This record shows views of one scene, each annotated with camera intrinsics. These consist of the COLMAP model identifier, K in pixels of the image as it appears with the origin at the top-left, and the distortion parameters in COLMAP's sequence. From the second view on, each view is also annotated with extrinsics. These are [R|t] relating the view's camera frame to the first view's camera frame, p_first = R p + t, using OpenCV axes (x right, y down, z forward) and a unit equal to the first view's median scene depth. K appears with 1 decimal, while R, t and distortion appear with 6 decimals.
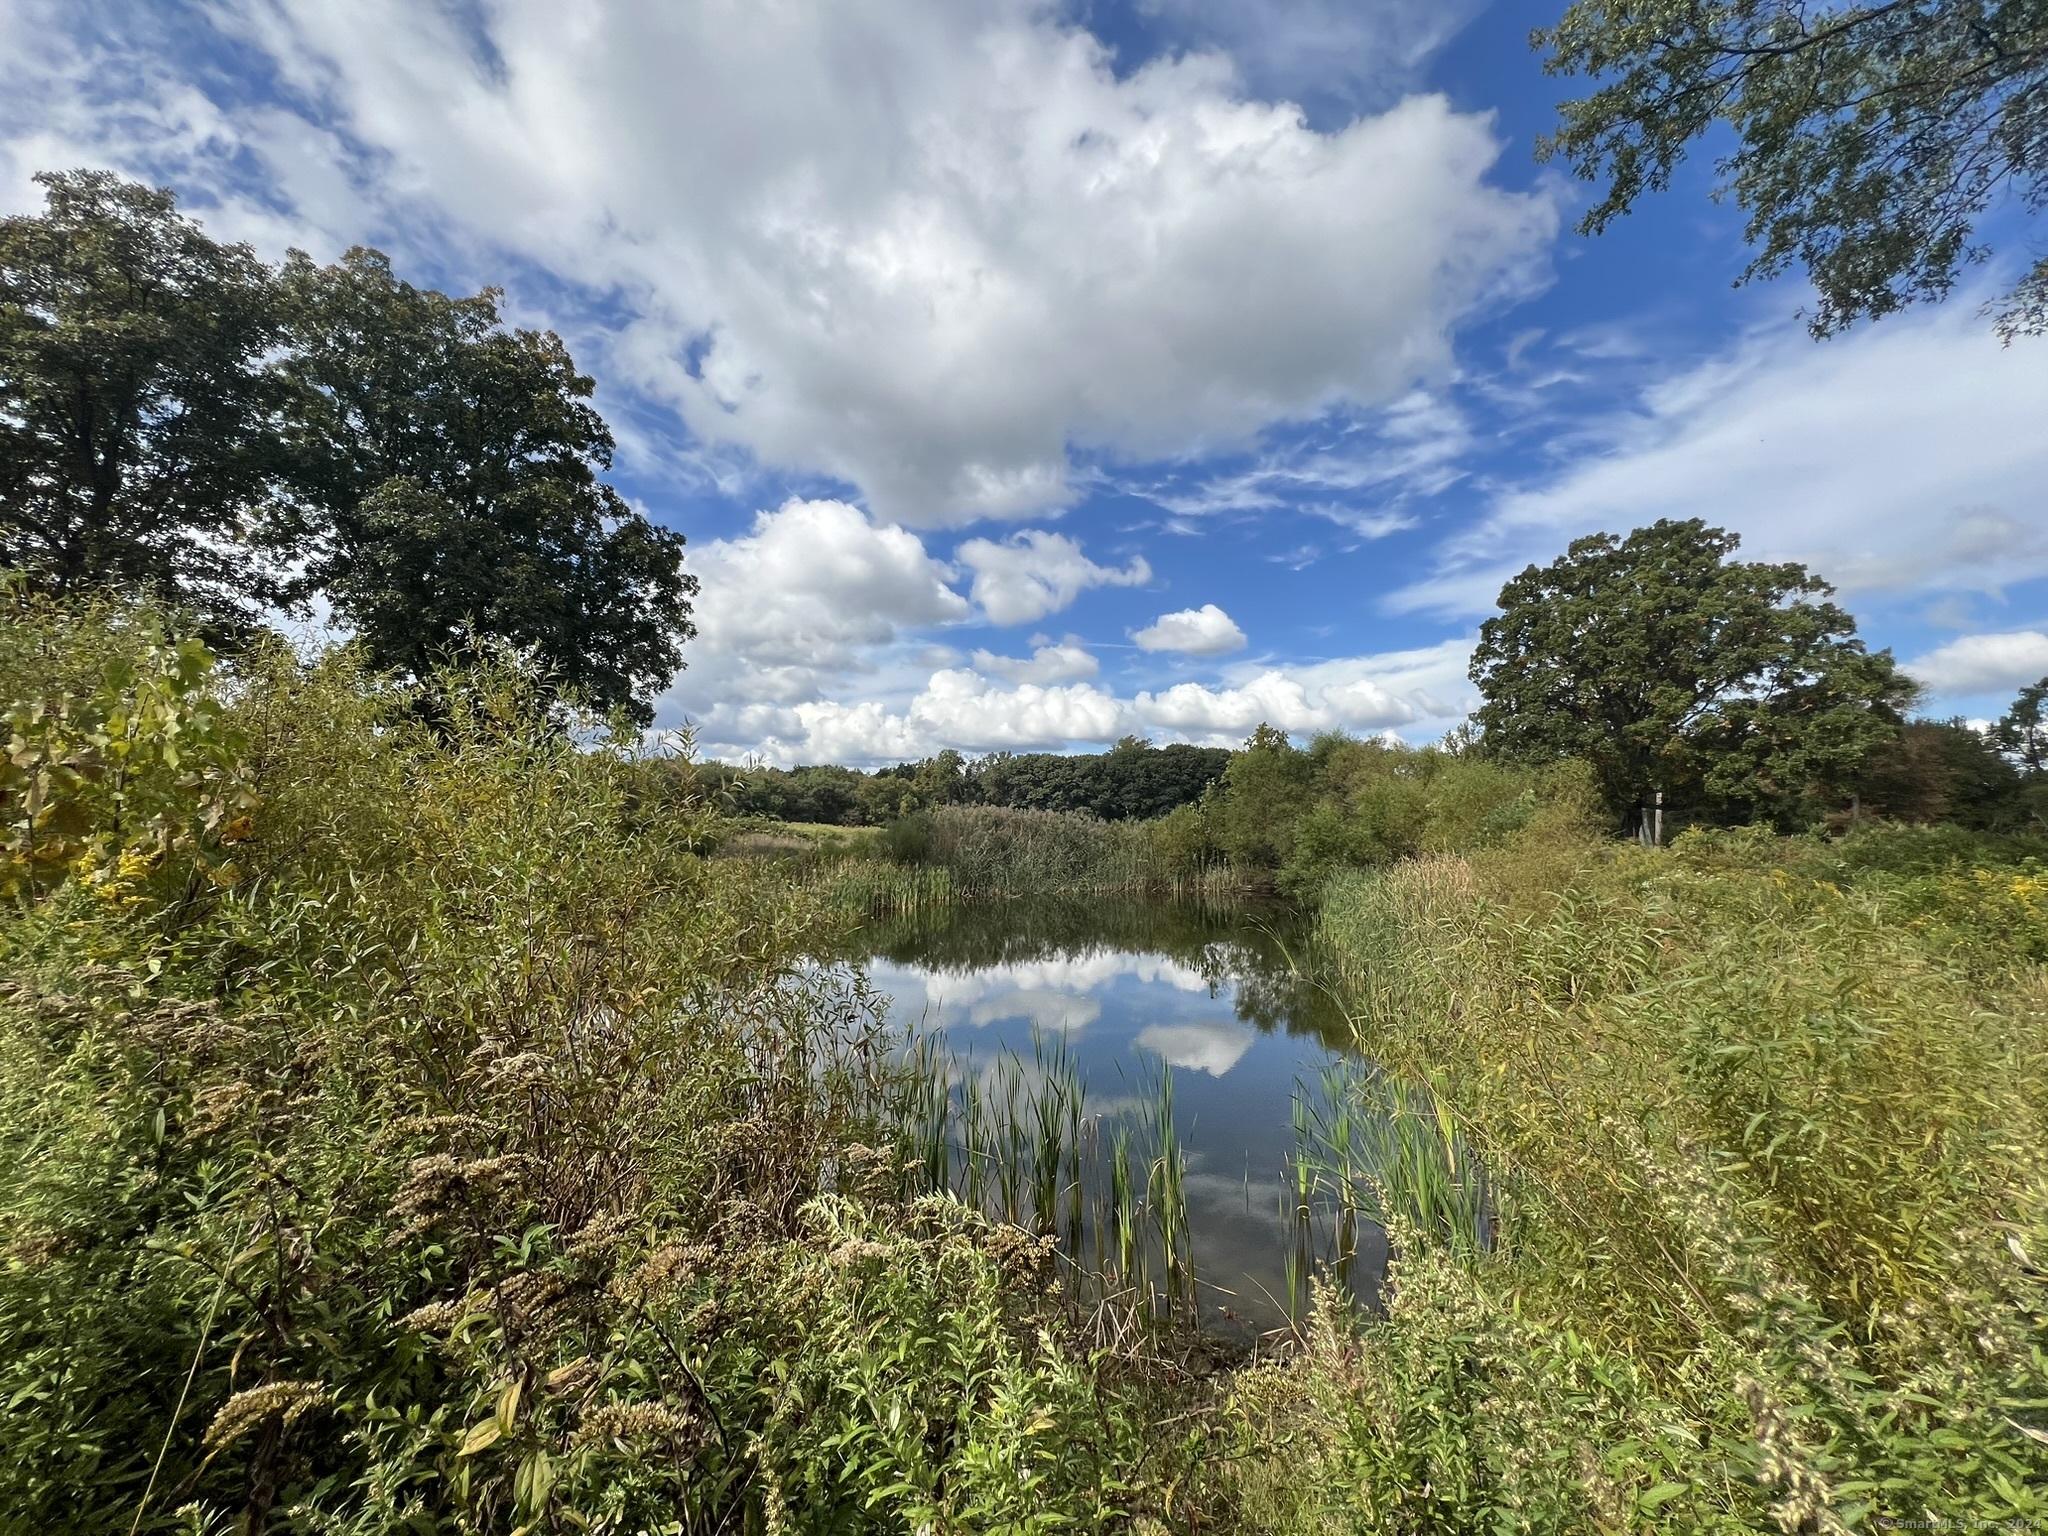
lens RADIAL K [[846.4, 0, 1008.9], [0, 846.4, 757.2], [0, 0, 1]] dist [0.004061, -0.001090]
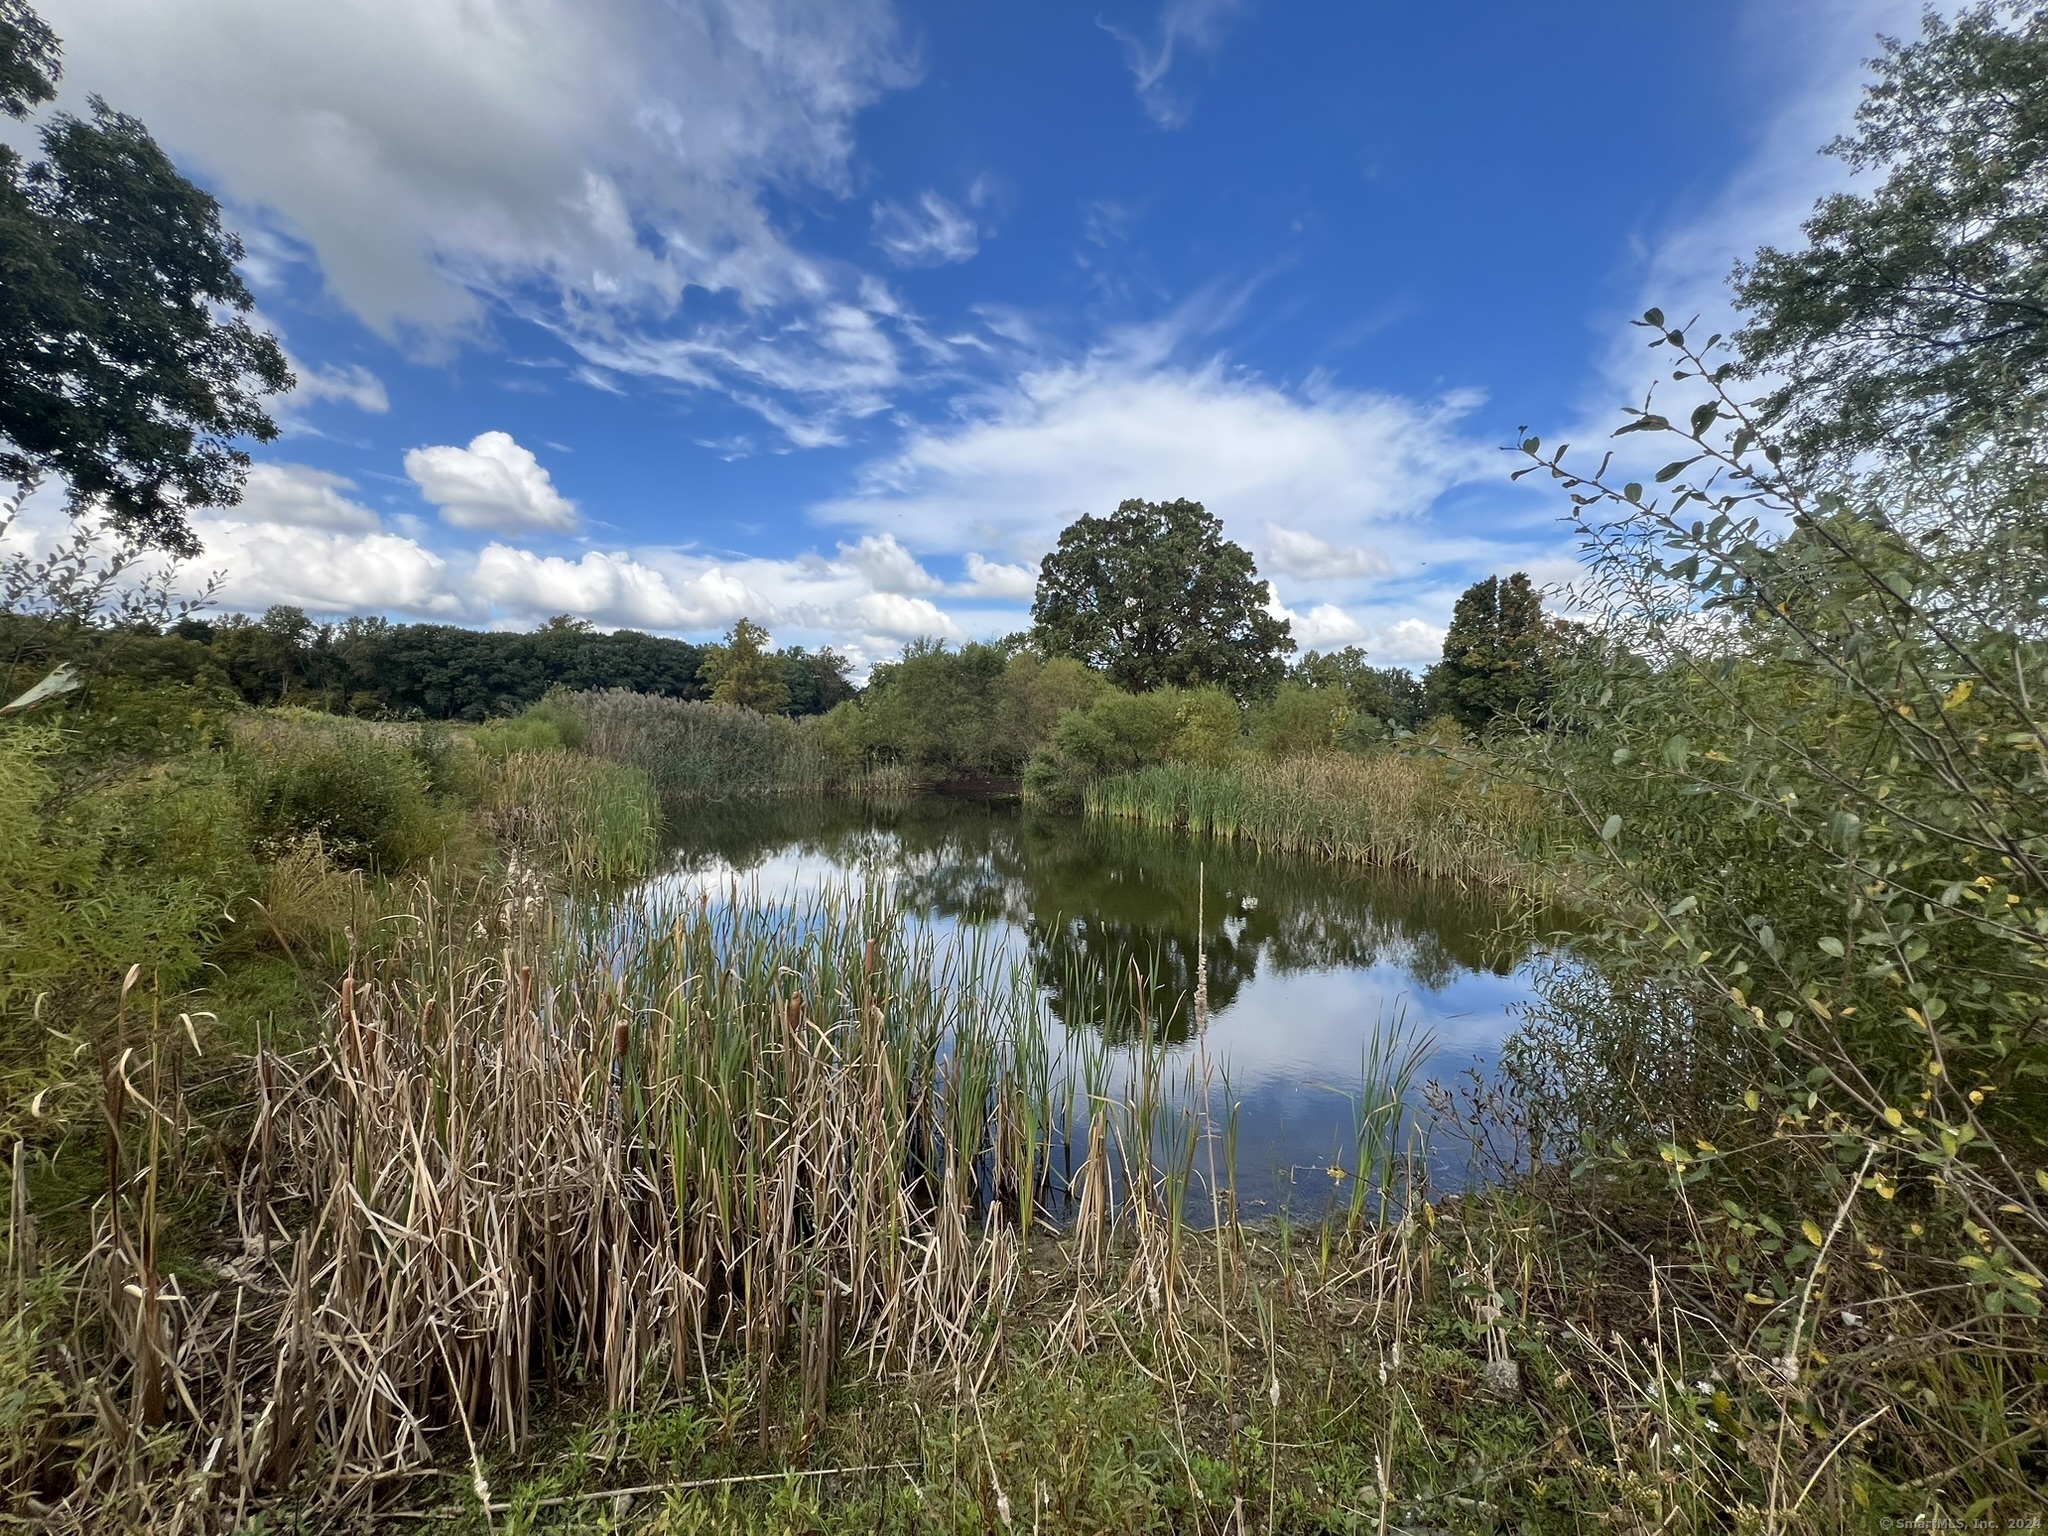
lens RADIAL K [[846.4, 0, 1027.4], [0, 846.4, 772.0], [0, 0, 1]] dist [0.004061, -0.001090]
pose [[0.773728, -0.001409, 0.633517, -0.277388], [-0.083175, 0.991115, 0.103789, 0.020163], [-0.628034, -0.132997, 0.766736, 0.142322]]
